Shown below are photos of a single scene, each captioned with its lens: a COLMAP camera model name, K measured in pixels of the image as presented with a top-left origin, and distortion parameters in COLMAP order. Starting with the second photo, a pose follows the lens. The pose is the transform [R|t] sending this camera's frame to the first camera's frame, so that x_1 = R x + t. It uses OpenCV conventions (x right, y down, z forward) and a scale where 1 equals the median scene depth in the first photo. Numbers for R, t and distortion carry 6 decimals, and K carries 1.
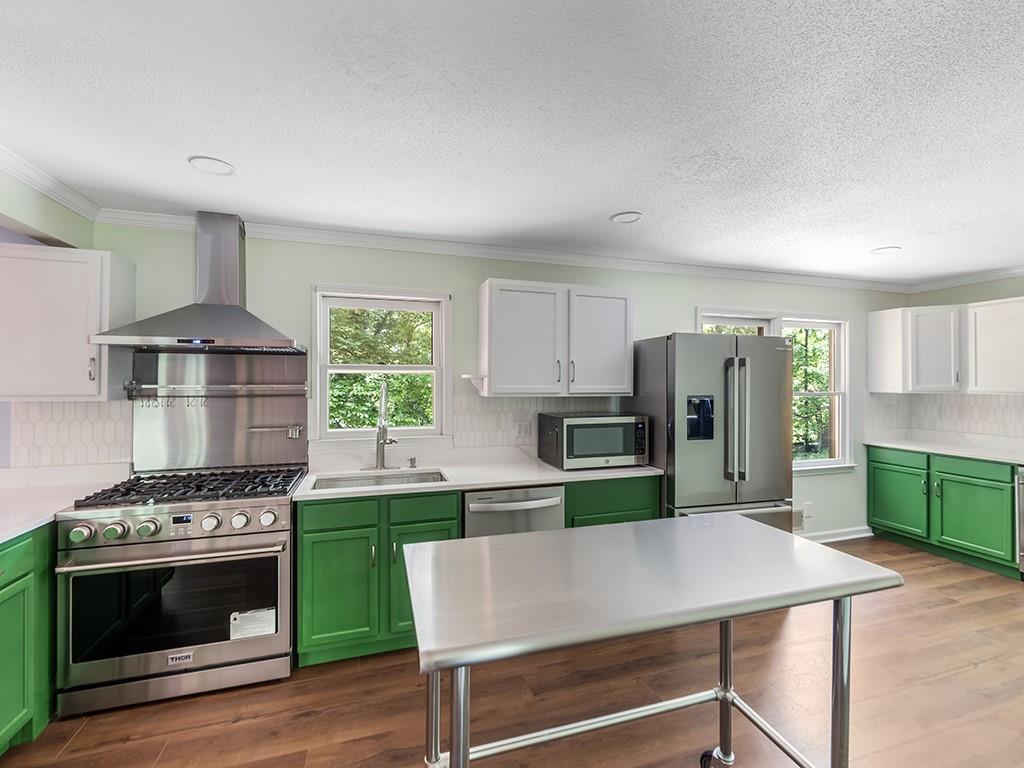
lens RADIAL K [[458.3, 0, 516.4], [0, 458.3, 387.2], [0, 0, 1]] dist [0.002688, -0.000782]
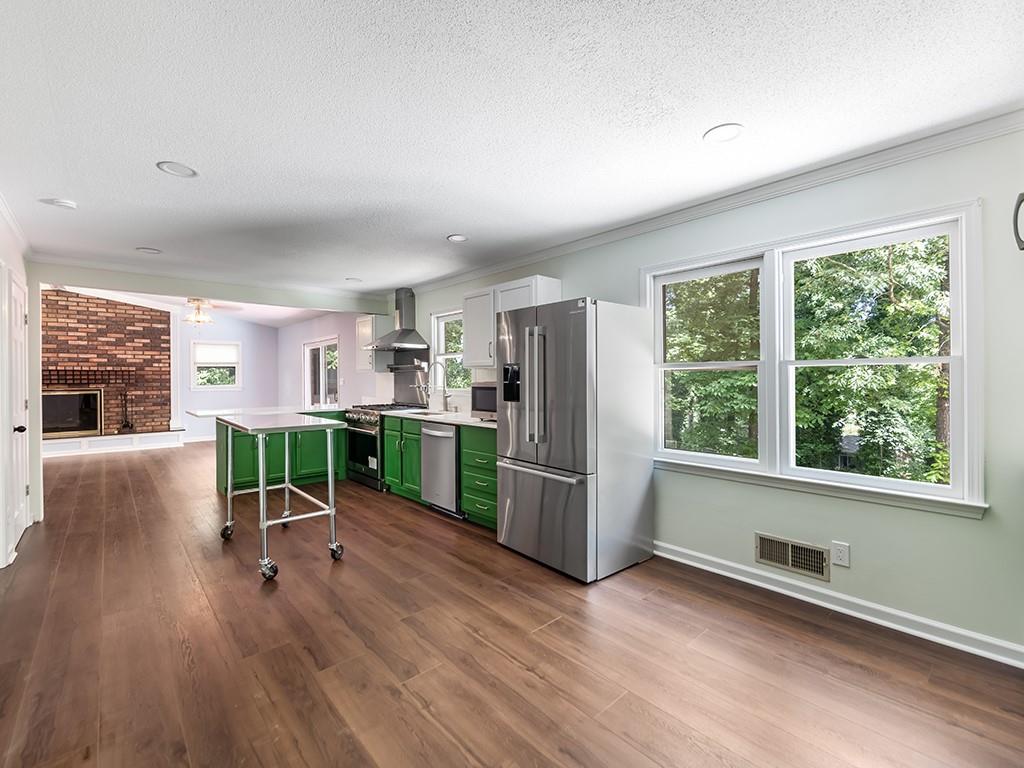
lens RADIAL K [[458.3, 0, 516.4], [0, 458.3, 378.2], [0, 0, 1]] dist [0.002688, -0.000782]
pose [[0.413740, 0.004680, -0.910383, 1.438060], [0.004421, 0.999965, 0.007149, 0.044643], [0.910384, -0.006982, 0.413705, 0.514839]]
